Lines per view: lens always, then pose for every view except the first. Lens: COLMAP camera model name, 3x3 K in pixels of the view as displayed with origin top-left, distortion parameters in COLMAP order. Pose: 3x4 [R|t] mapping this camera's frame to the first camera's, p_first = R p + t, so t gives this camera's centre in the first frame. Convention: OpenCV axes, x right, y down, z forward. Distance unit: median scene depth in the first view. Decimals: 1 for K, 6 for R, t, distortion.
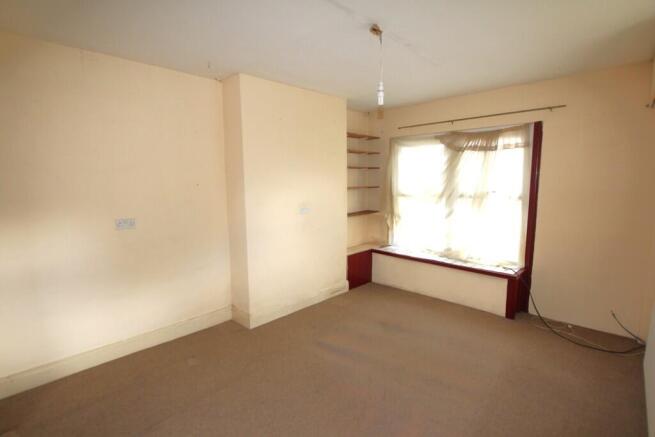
lens RADIAL K [[314.2, 0, 328.0], [0, 314.2, 219.5], [0, 0, 1]] dist [-0.022031, 0.000527]
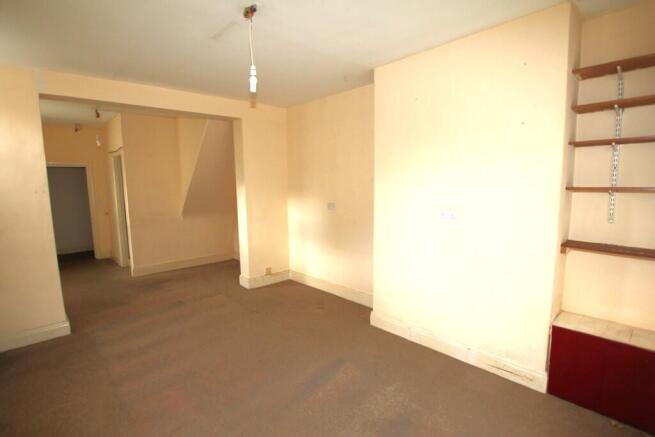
lens RADIAL K [[314.2, 0, 328.0], [0, 314.2, 218.2], [0, 0, 1]] dist [-0.022031, 0.000527]
pose [[-0.039220, 0.125037, -0.991377, 0.574291], [-0.105565, 0.986069, 0.128543, -0.080616], [0.993639, 0.109696, -0.025474, 0.688806]]
